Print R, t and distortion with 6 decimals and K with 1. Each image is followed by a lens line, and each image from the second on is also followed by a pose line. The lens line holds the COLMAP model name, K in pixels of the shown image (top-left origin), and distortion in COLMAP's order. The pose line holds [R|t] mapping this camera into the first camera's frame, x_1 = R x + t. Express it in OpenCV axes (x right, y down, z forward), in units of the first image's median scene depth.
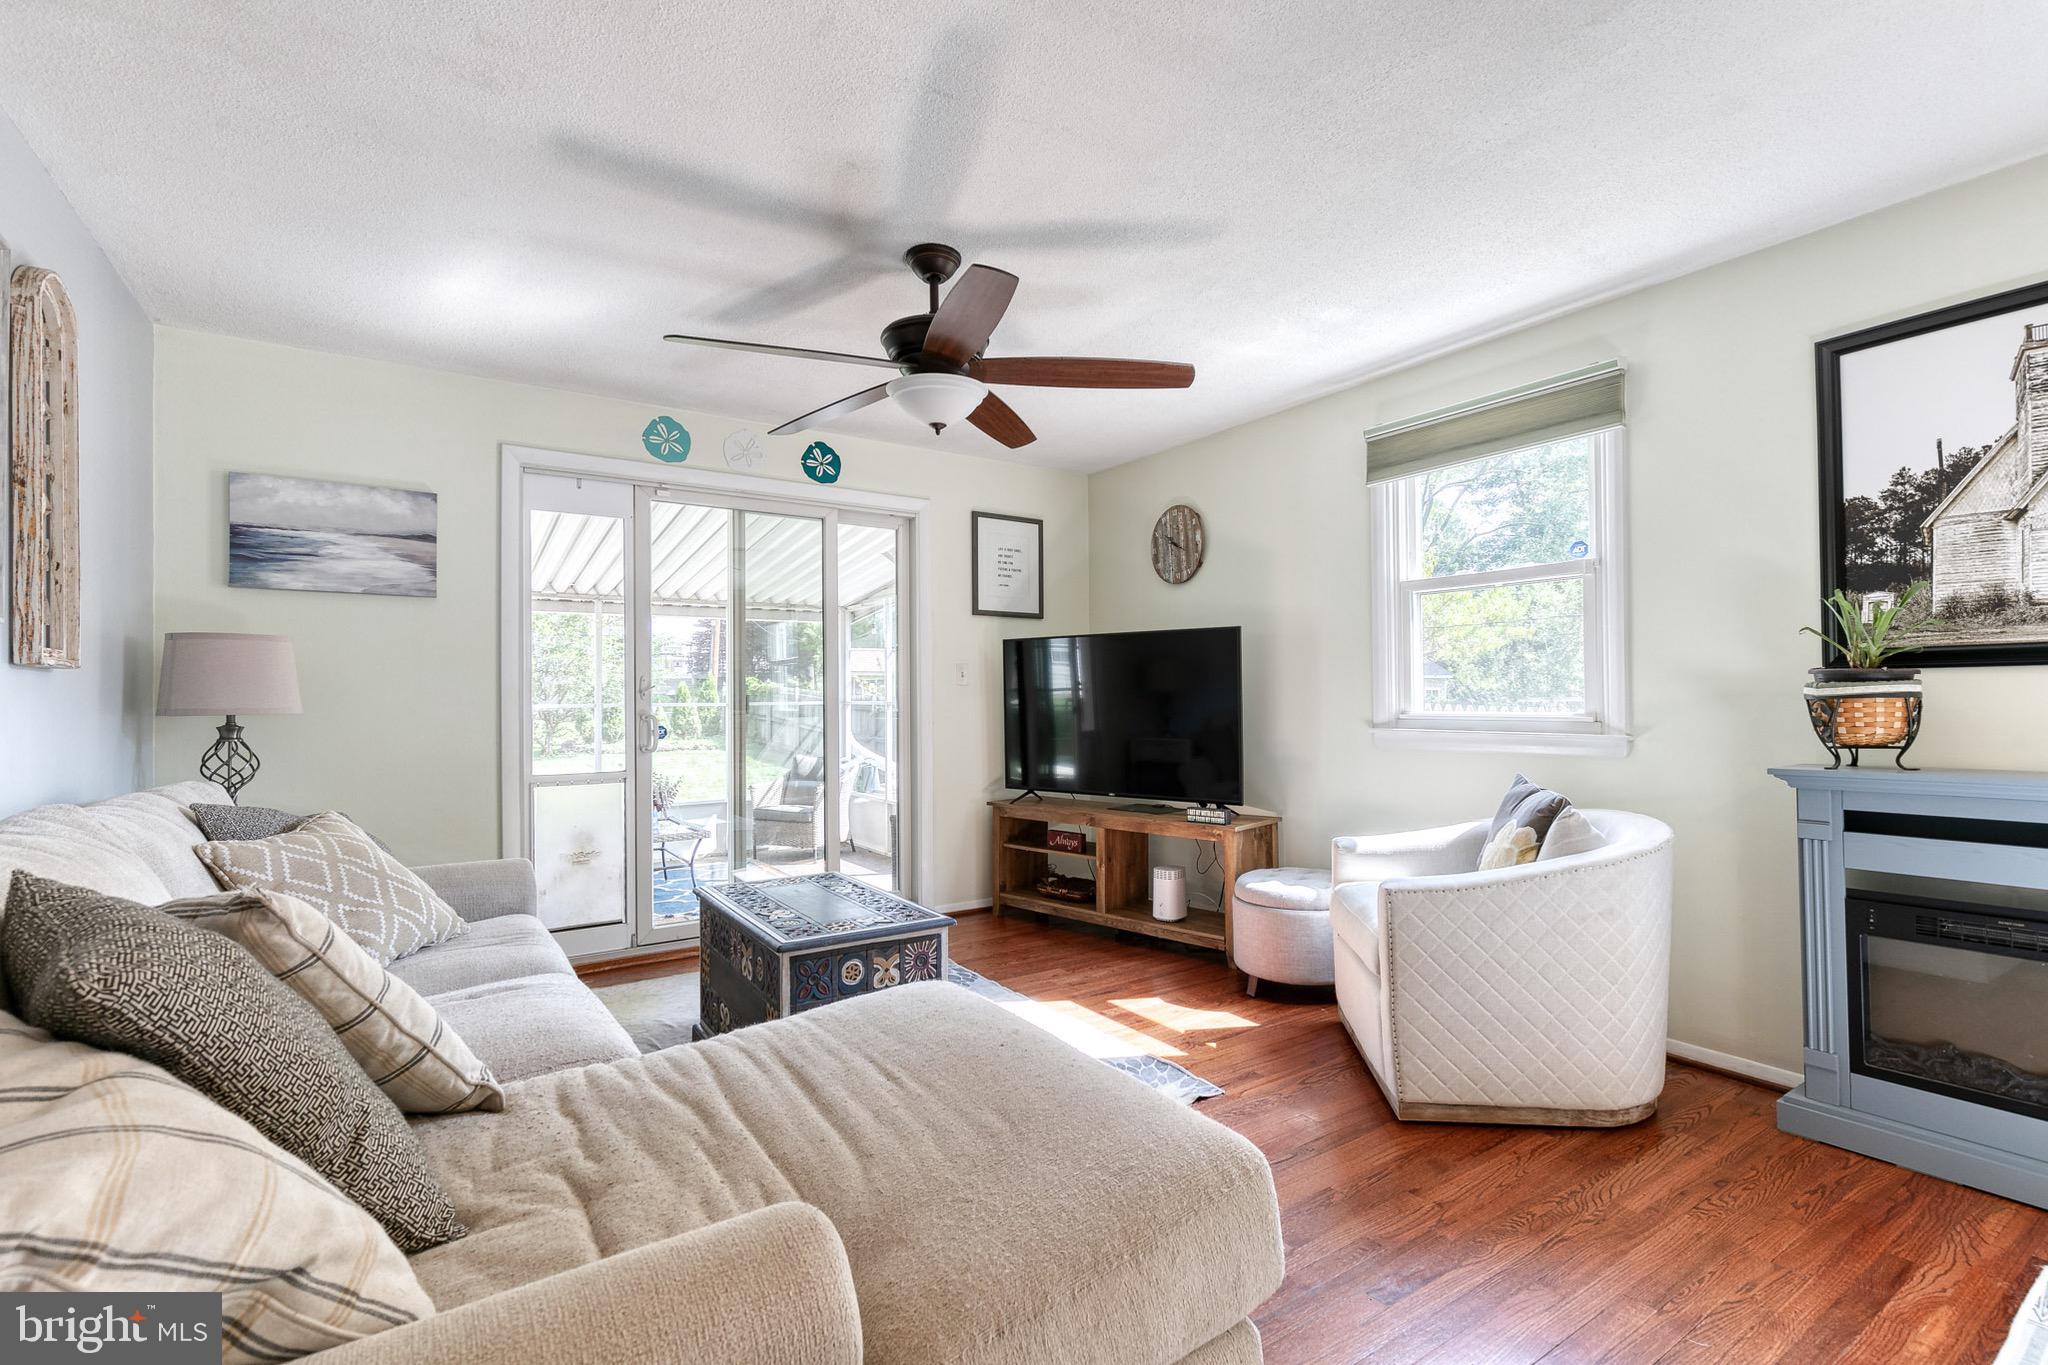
lens RADIAL K [[930.8, 0, 1036.4], [0, 930.8, 691.0], [0, 0, 1]] dist [0.005133, 0.001328]
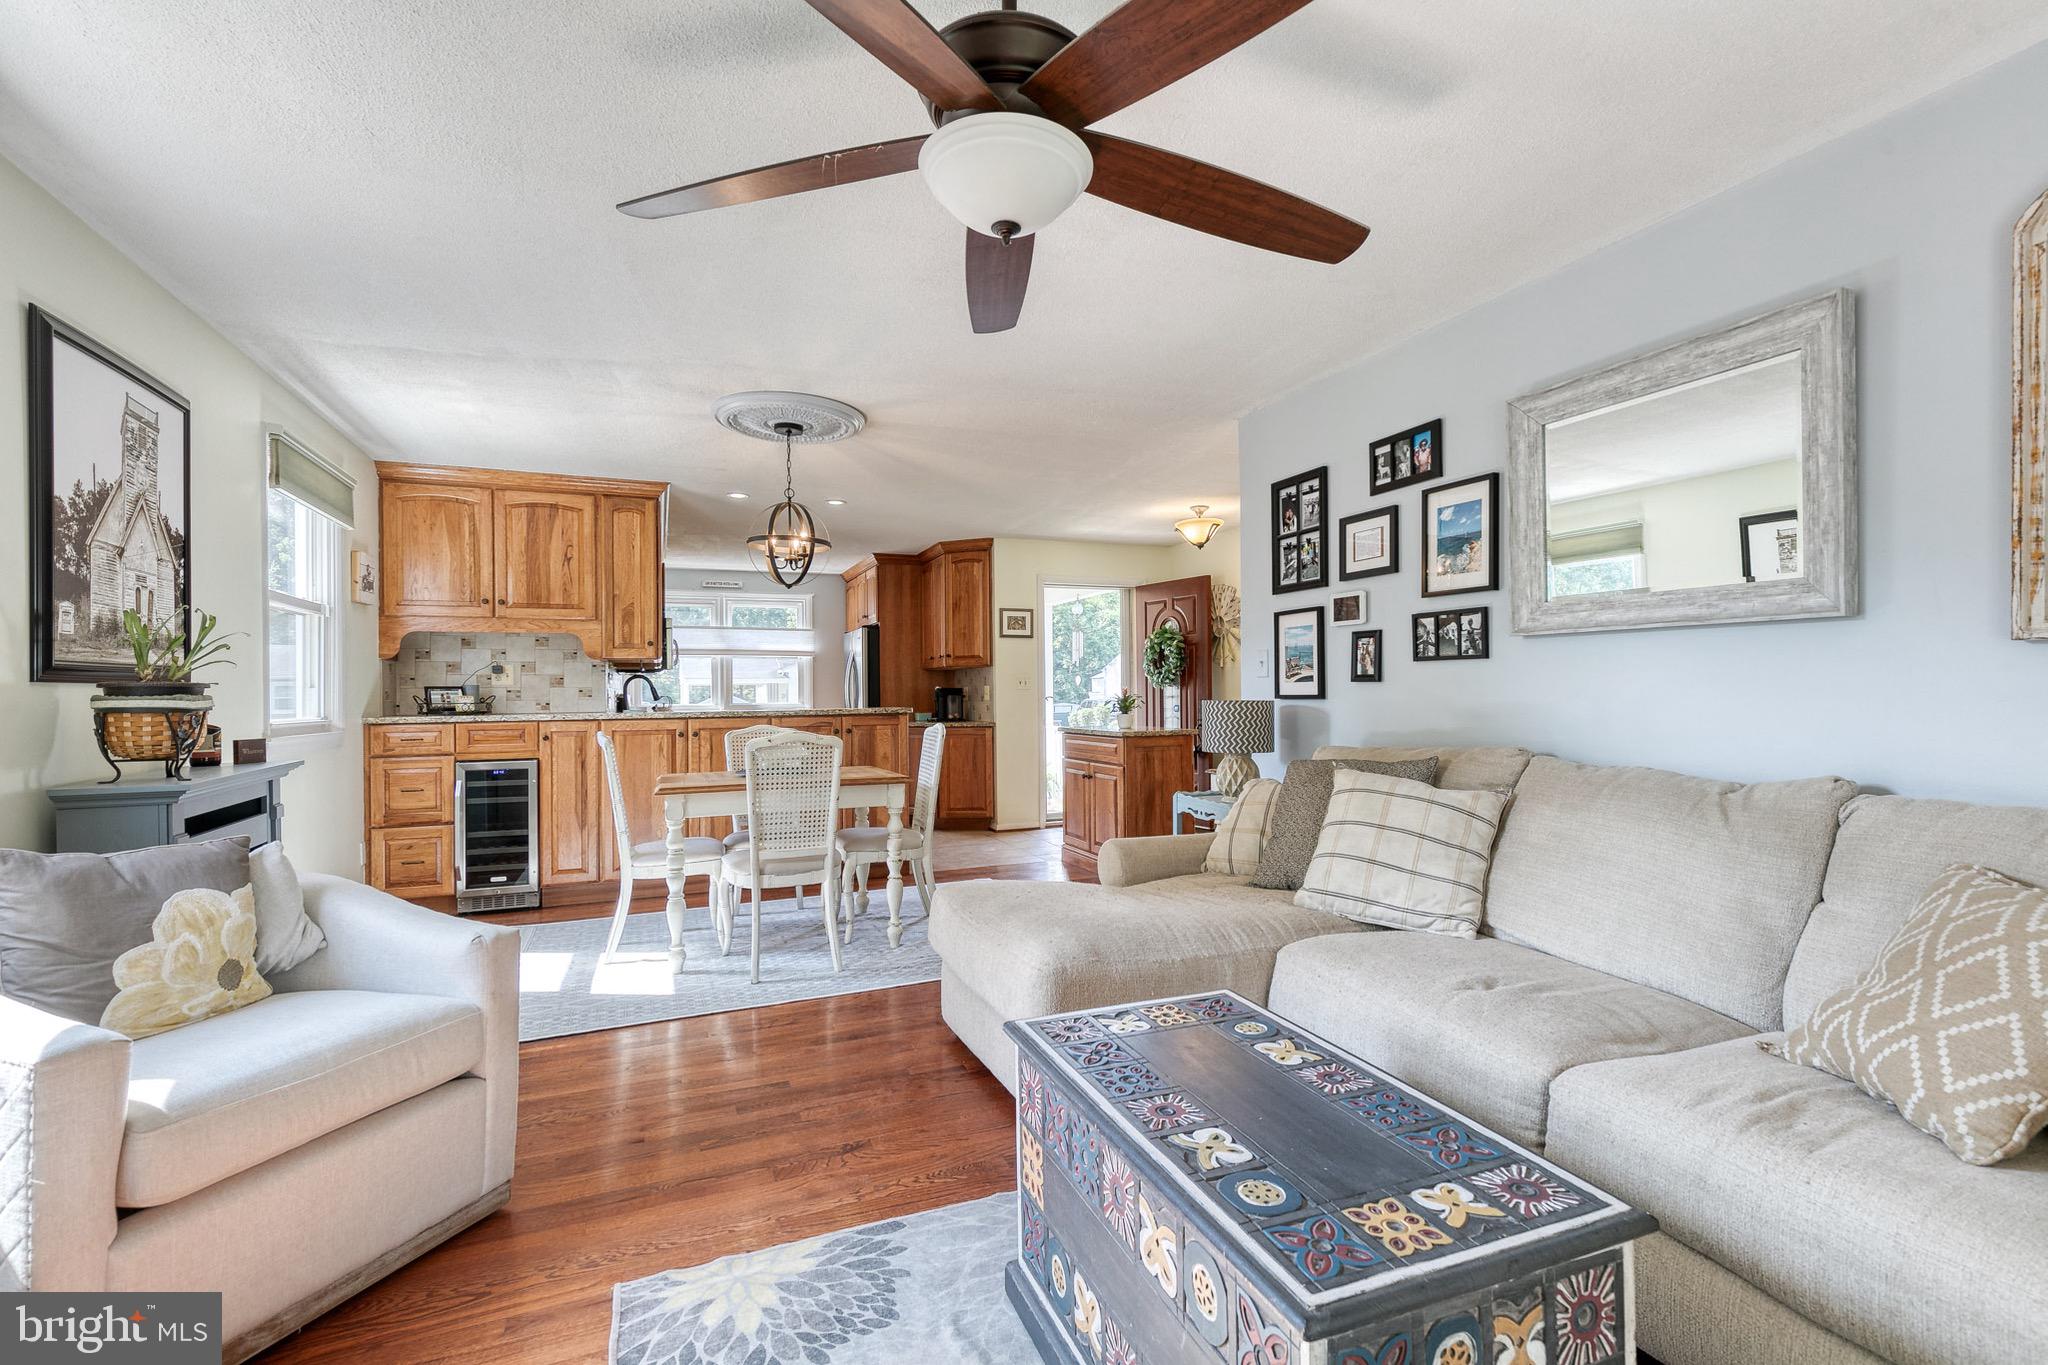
lens RADIAL K [[930.8, 0, 1030.1], [0, 930.8, 689.6], [0, 0, 1]] dist [0.005133, 0.001328]
pose [[-0.977117, 0.016689, 0.212045, -0.184786], [0.014701, 0.999832, -0.010948, 0.006225], [-0.212192, -0.007580, -0.977199, 1.214849]]
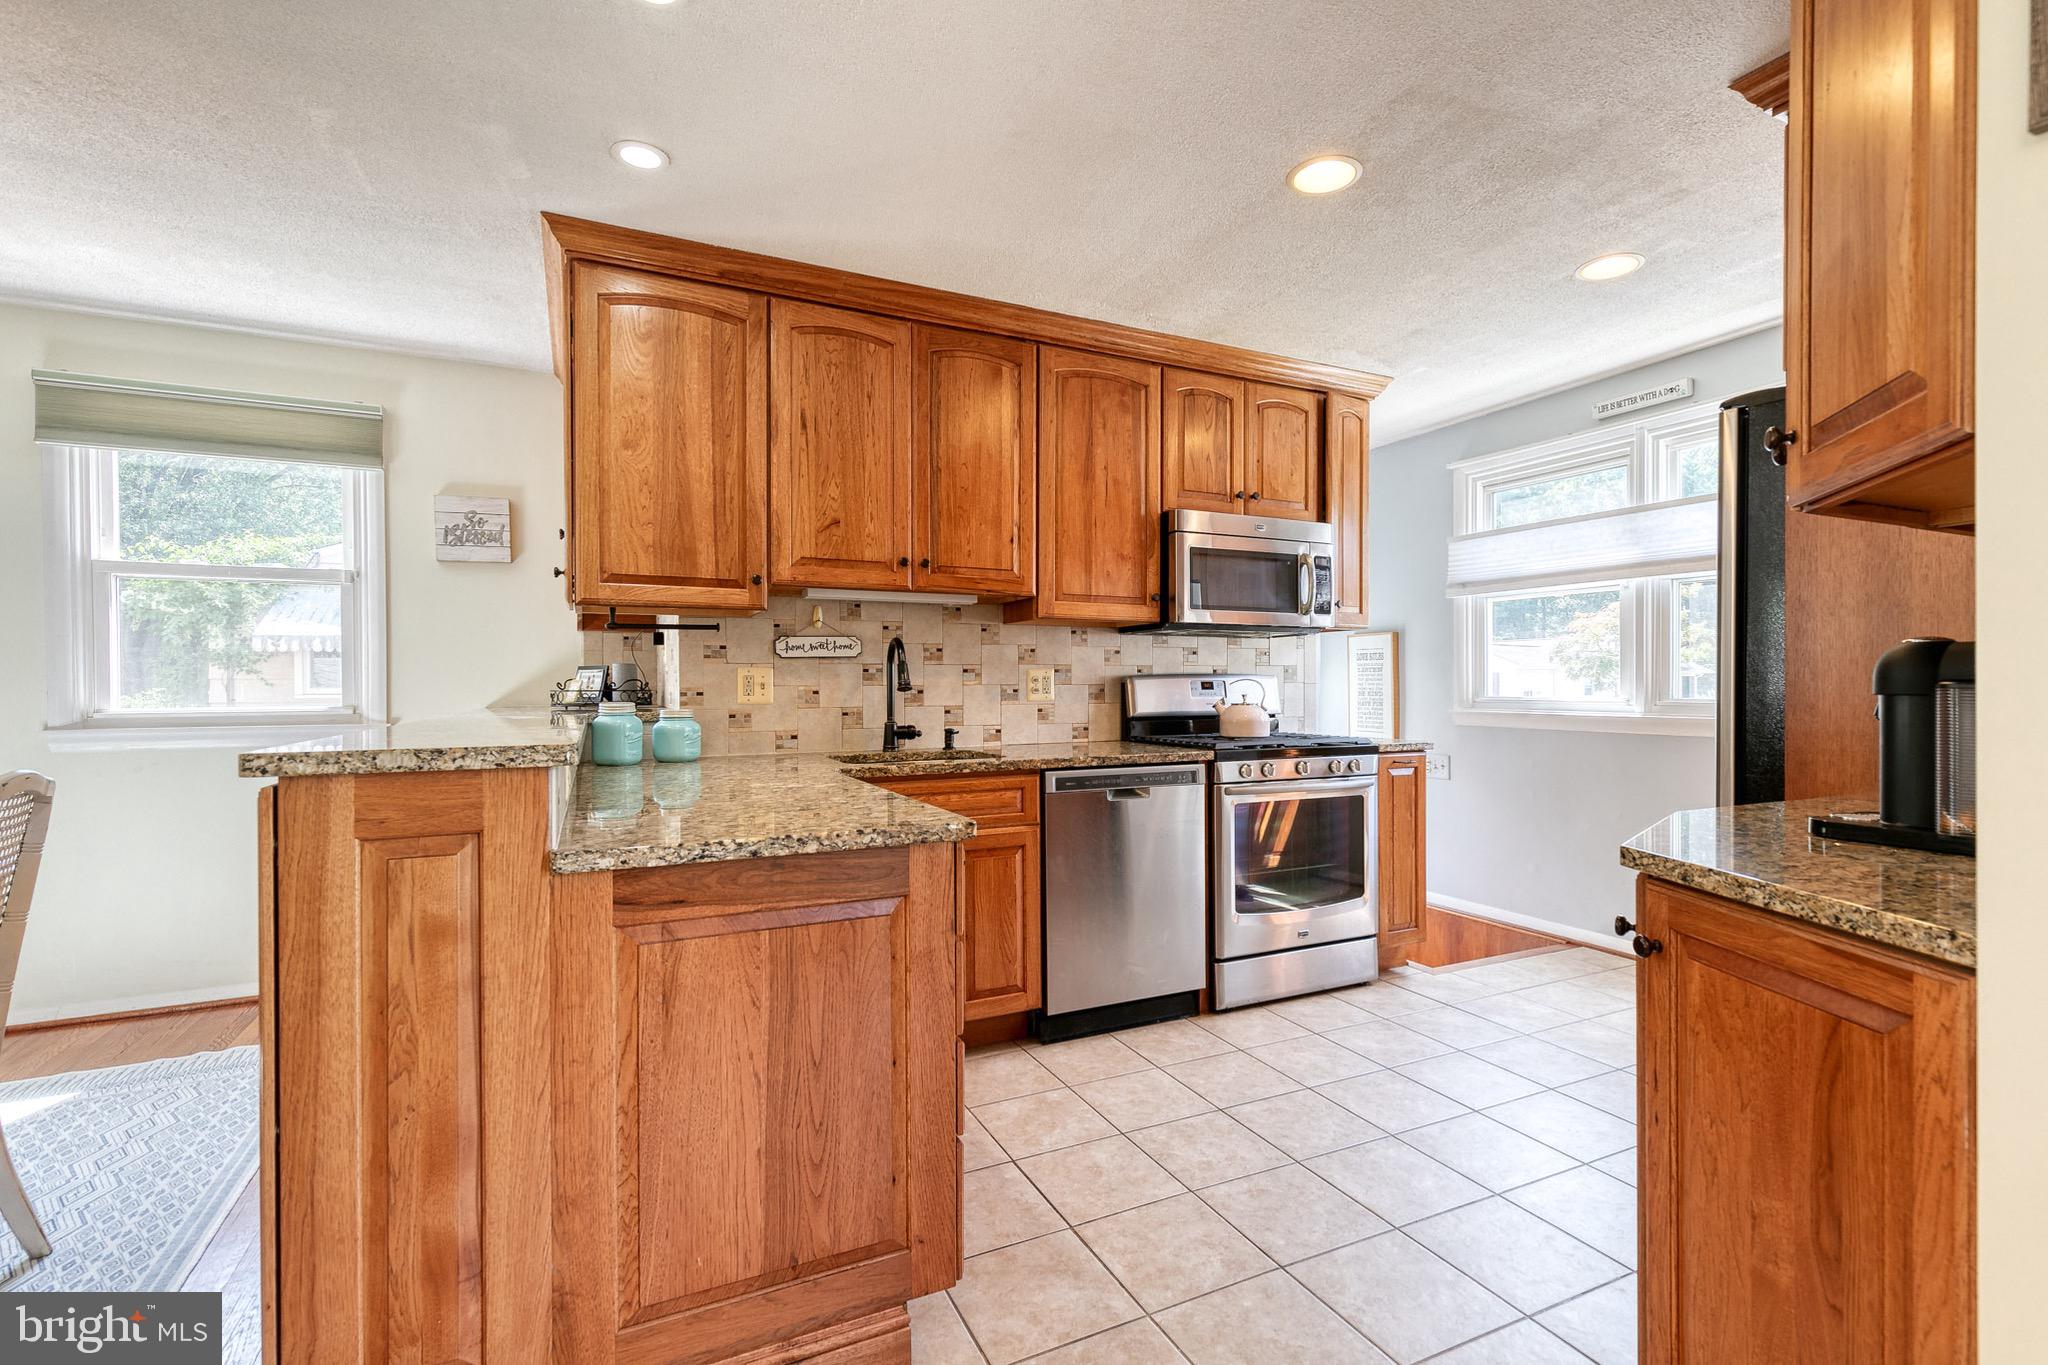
lens RADIAL K [[930.8, 0, 1031.3], [0, 930.8, 688.0], [0, 0, 1]] dist [0.005133, 0.001328]
pose [[0.135660, -0.001913, 0.990754, 0.082283], [-0.000553, 0.999998, 0.002007, -0.007554], [-0.990755, -0.000820, 0.135659, -0.651922]]
